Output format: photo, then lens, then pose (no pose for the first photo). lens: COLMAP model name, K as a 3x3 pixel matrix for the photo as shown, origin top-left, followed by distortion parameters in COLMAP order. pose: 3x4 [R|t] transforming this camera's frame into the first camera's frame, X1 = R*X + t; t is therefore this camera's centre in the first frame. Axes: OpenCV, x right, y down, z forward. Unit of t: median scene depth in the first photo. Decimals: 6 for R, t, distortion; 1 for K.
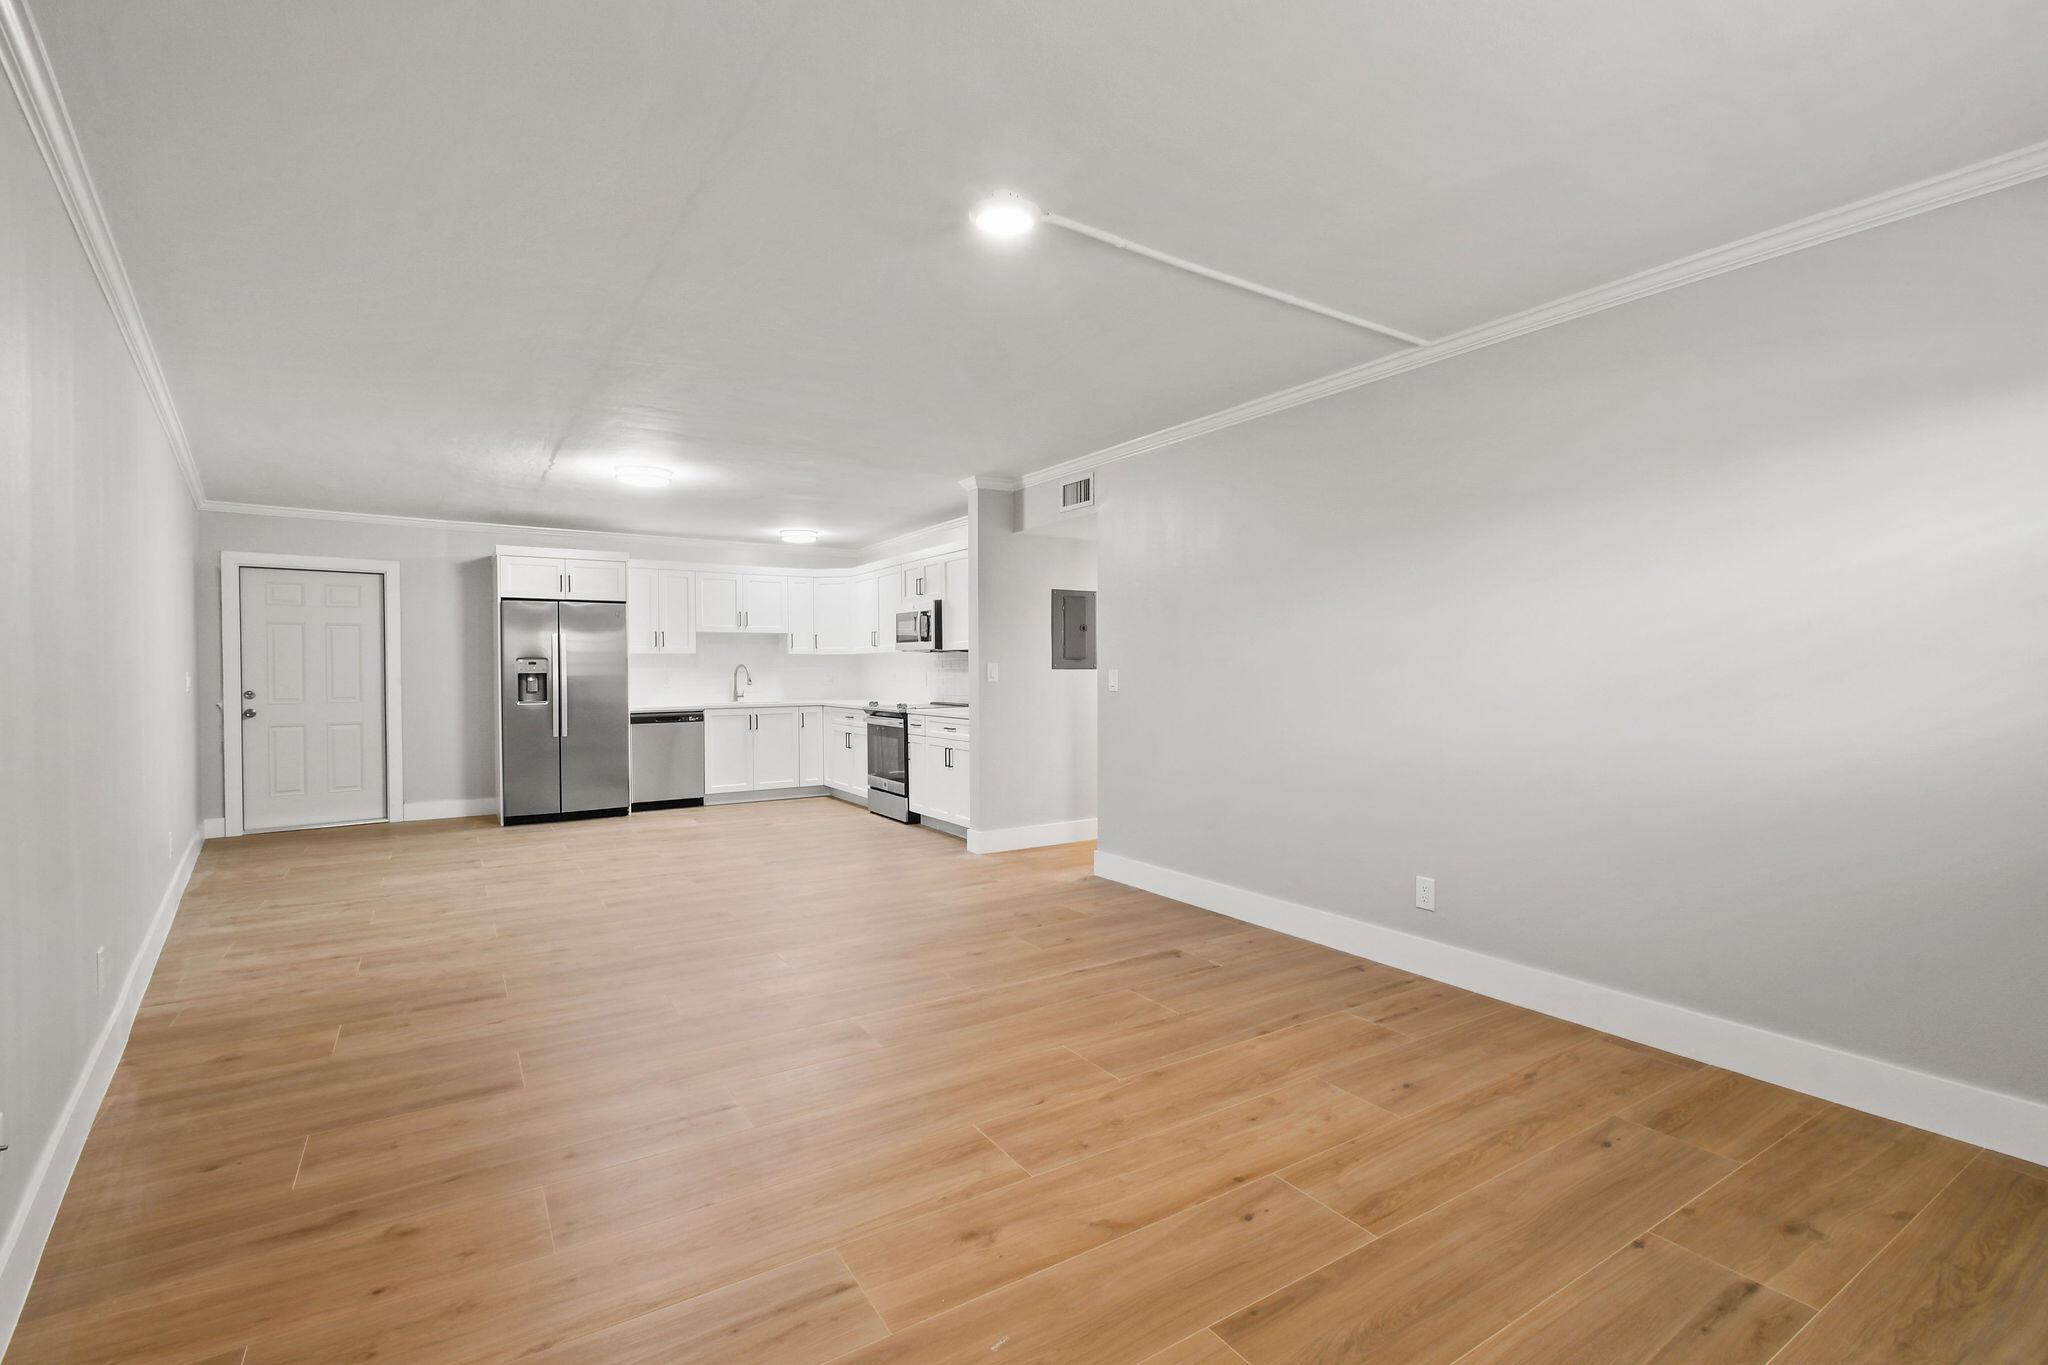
lens RADIAL K [[913.5, 0, 1031.5], [0, 913.5, 681.7], [0, 0, 1]] dist [0.008314, -0.003477]
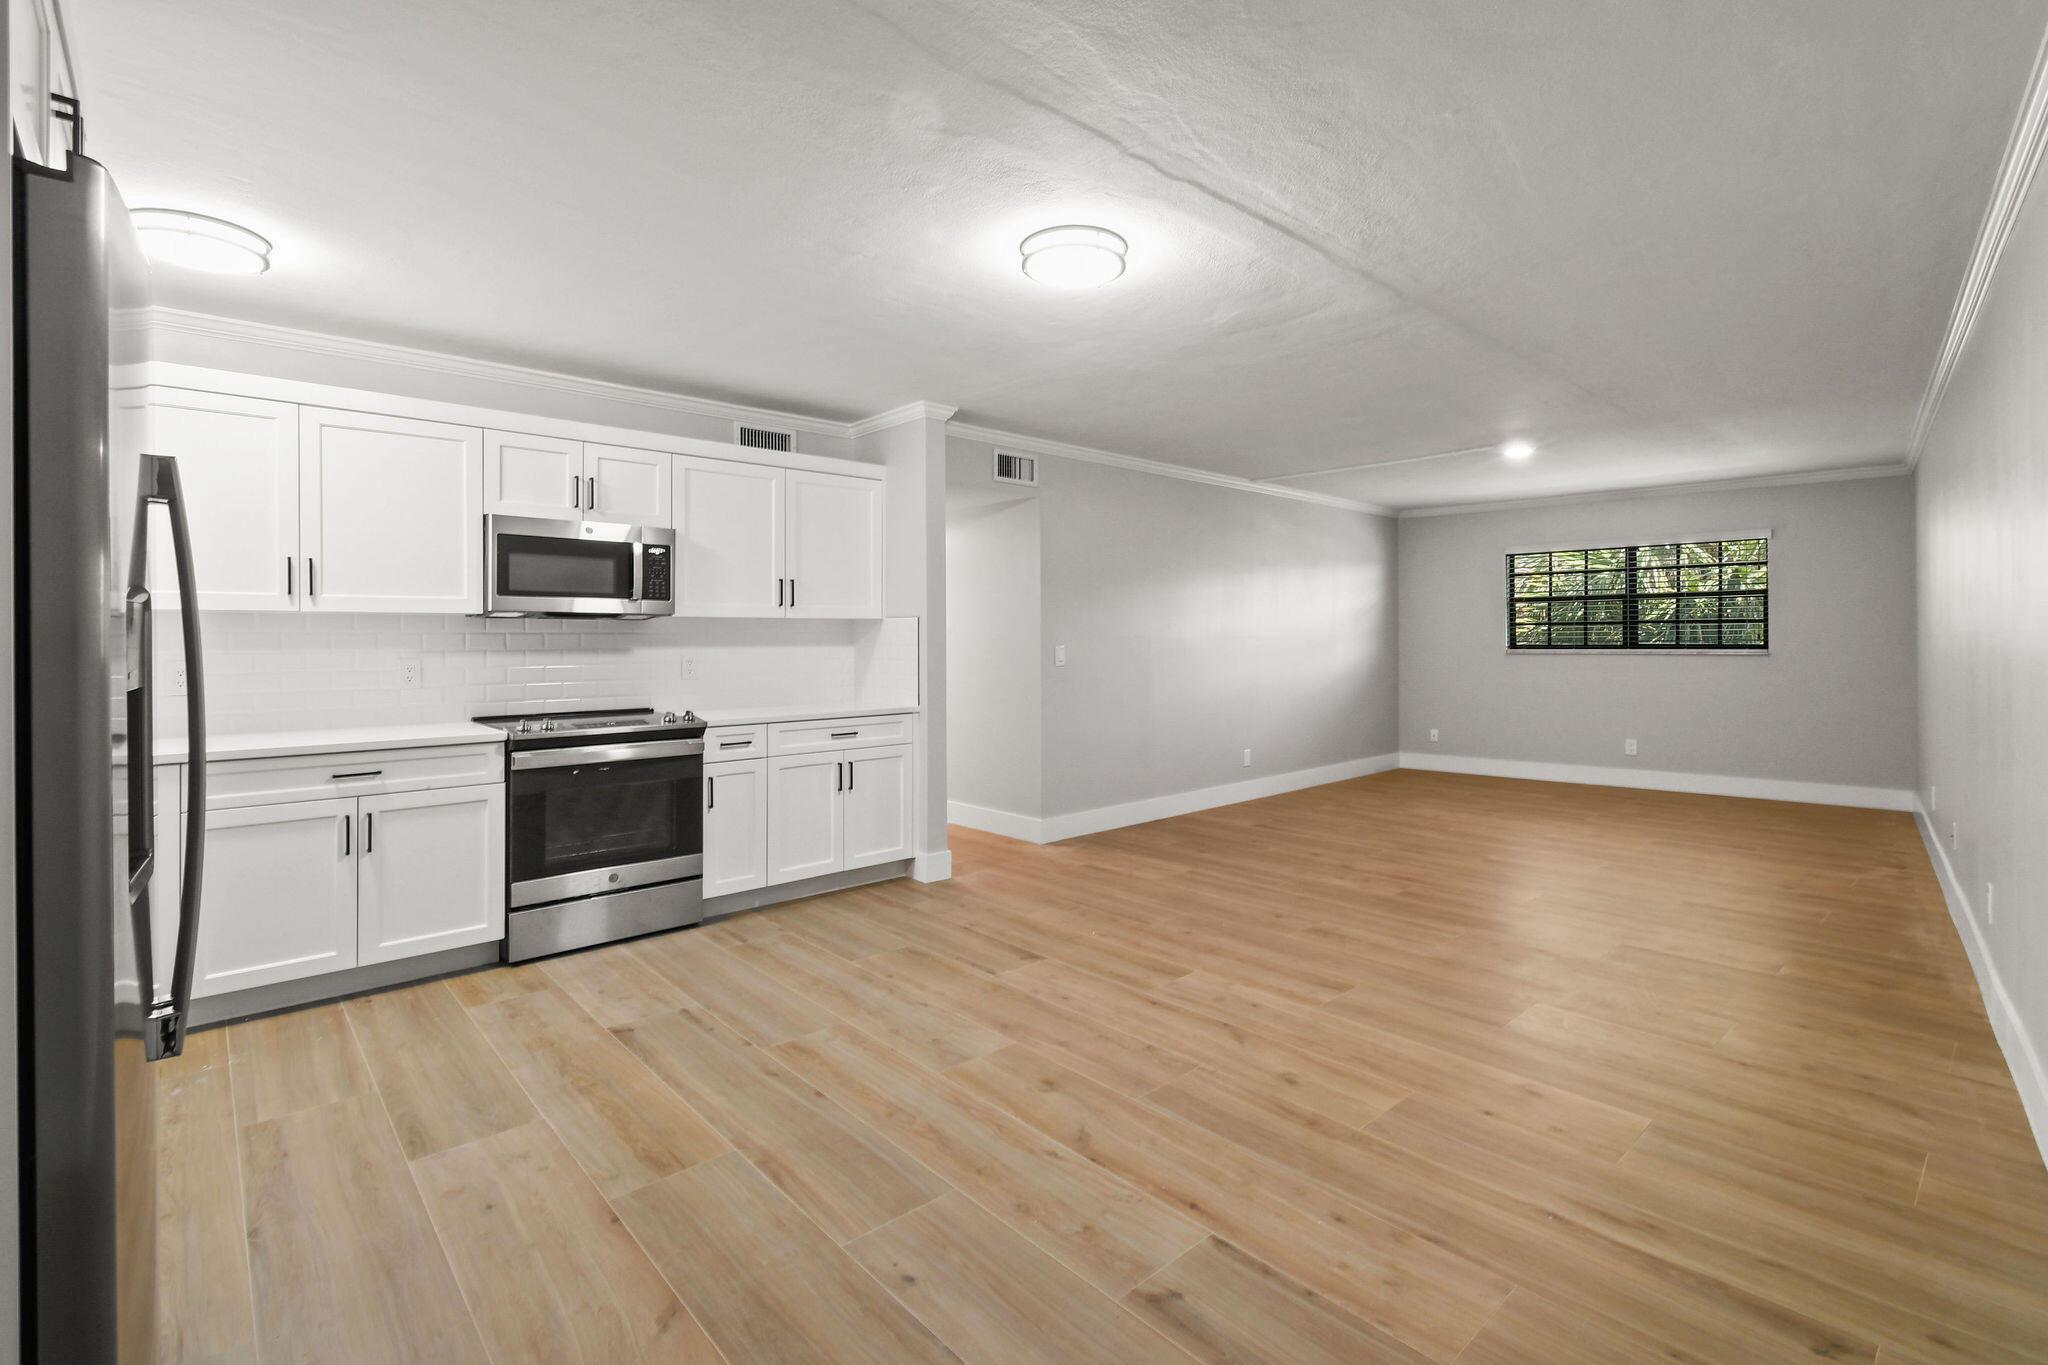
lens RADIAL K [[913.5, 0, 1063.4], [0, 913.5, 640.8], [0, 0, 1]] dist [0.008314, -0.003477]
pose [[-0.172774, 0.001739, 0.984960, -0.719332], [0.019967, 0.999799, 0.001737, -0.015415], [-0.984759, 0.019967, -0.172774, 0.863055]]
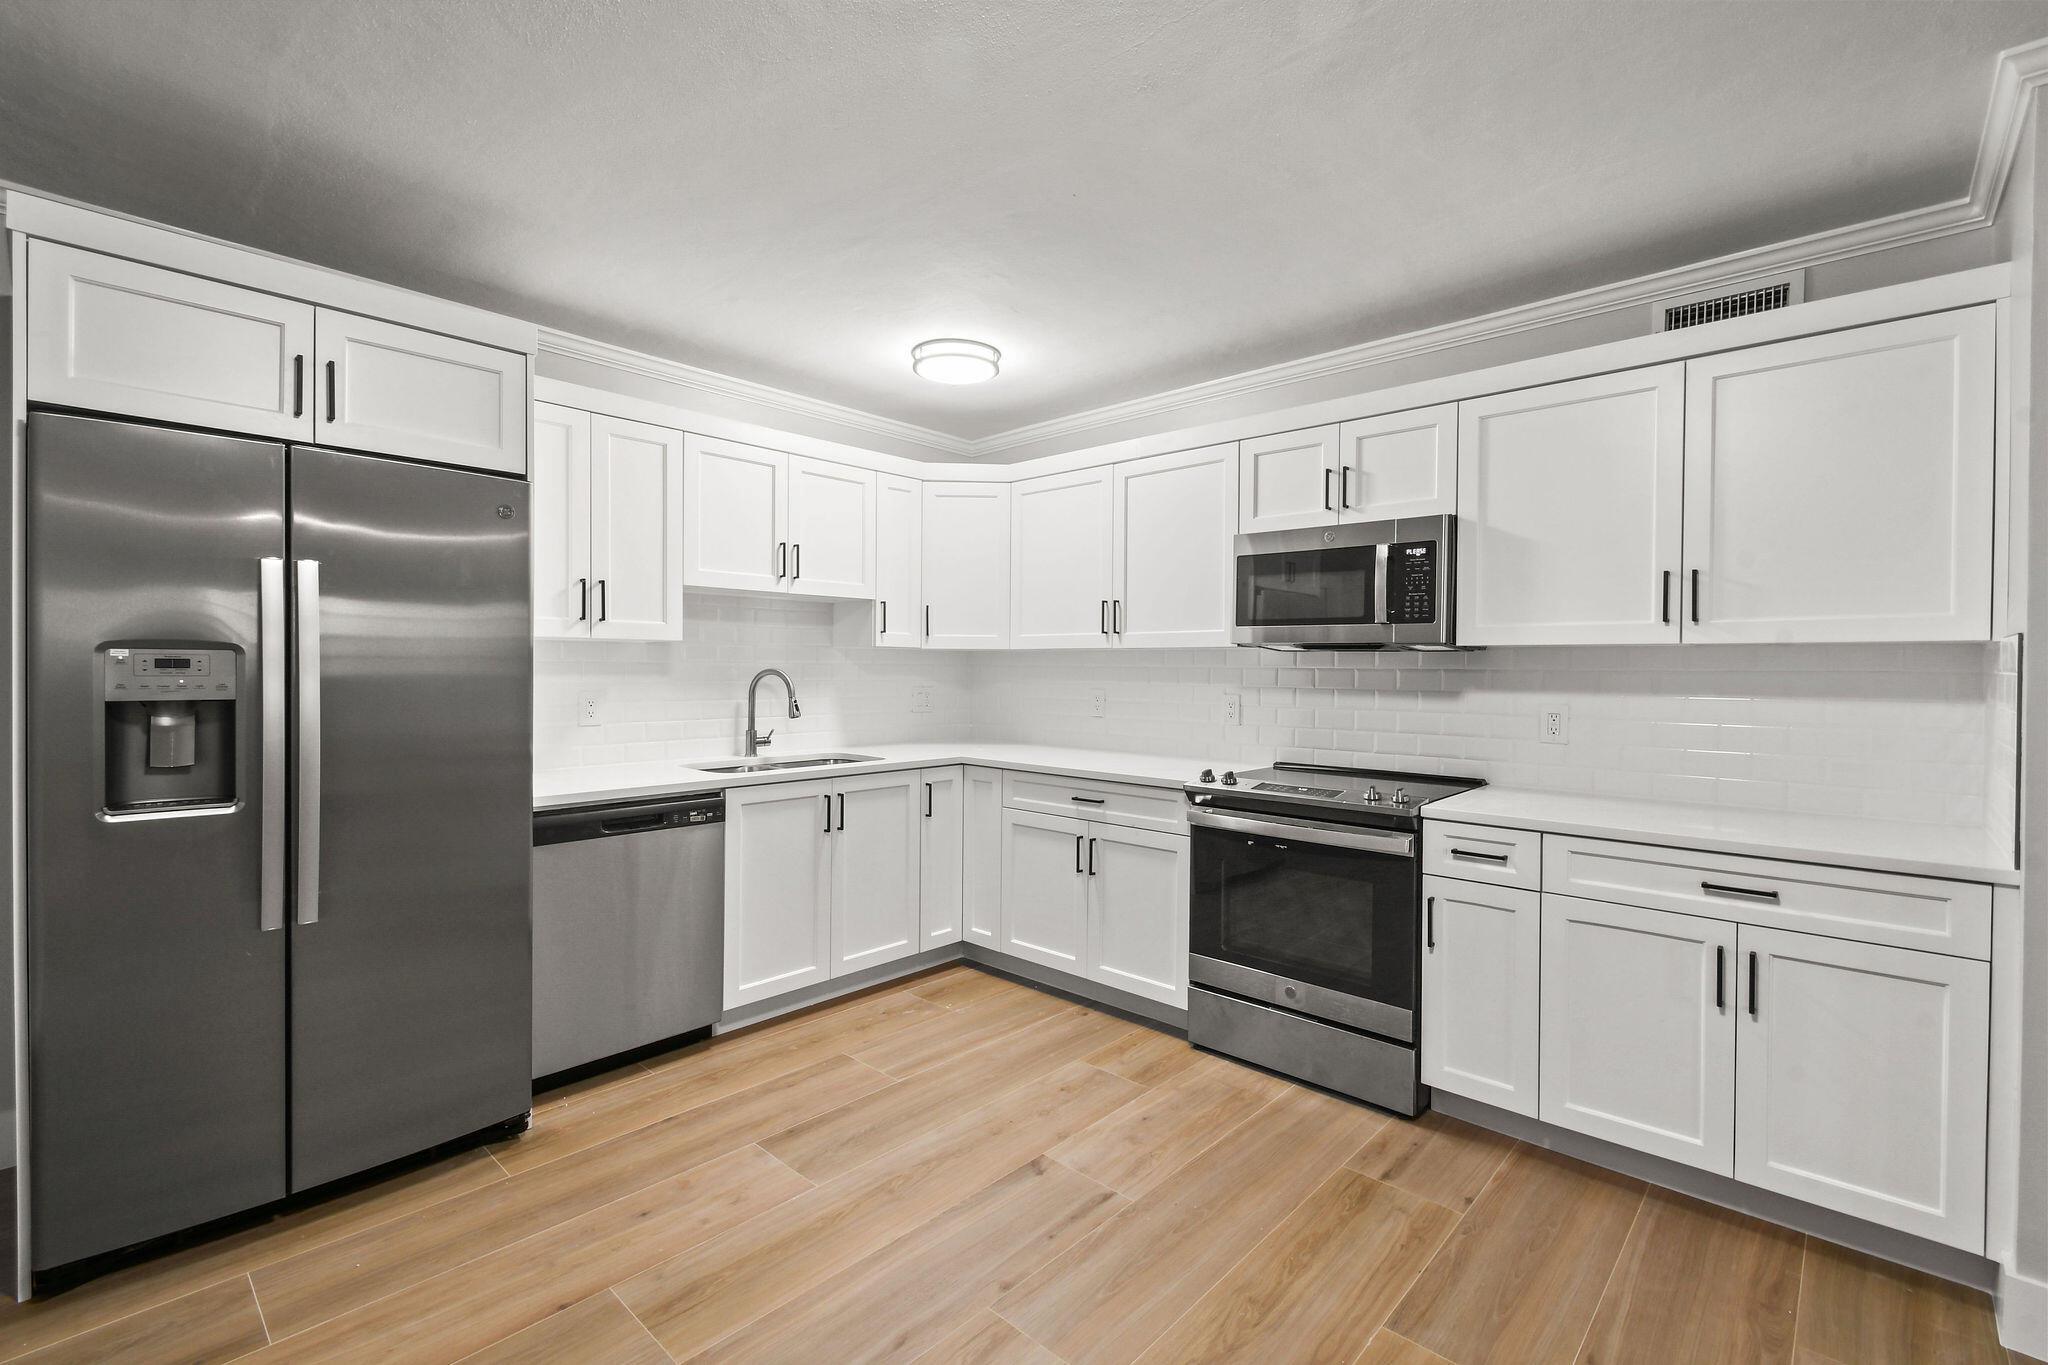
lens RADIAL K [[913.5, 0, 1041.2], [0, 913.5, 679.5], [0, 0, 1]] dist [0.008314, -0.003477]
pose [[0.966784, 0.011114, 0.255353, -0.368701], [-0.010945, 0.999938, -0.002083, -0.017518], [-0.255360, -0.000781, 0.966846, 0.675771]]
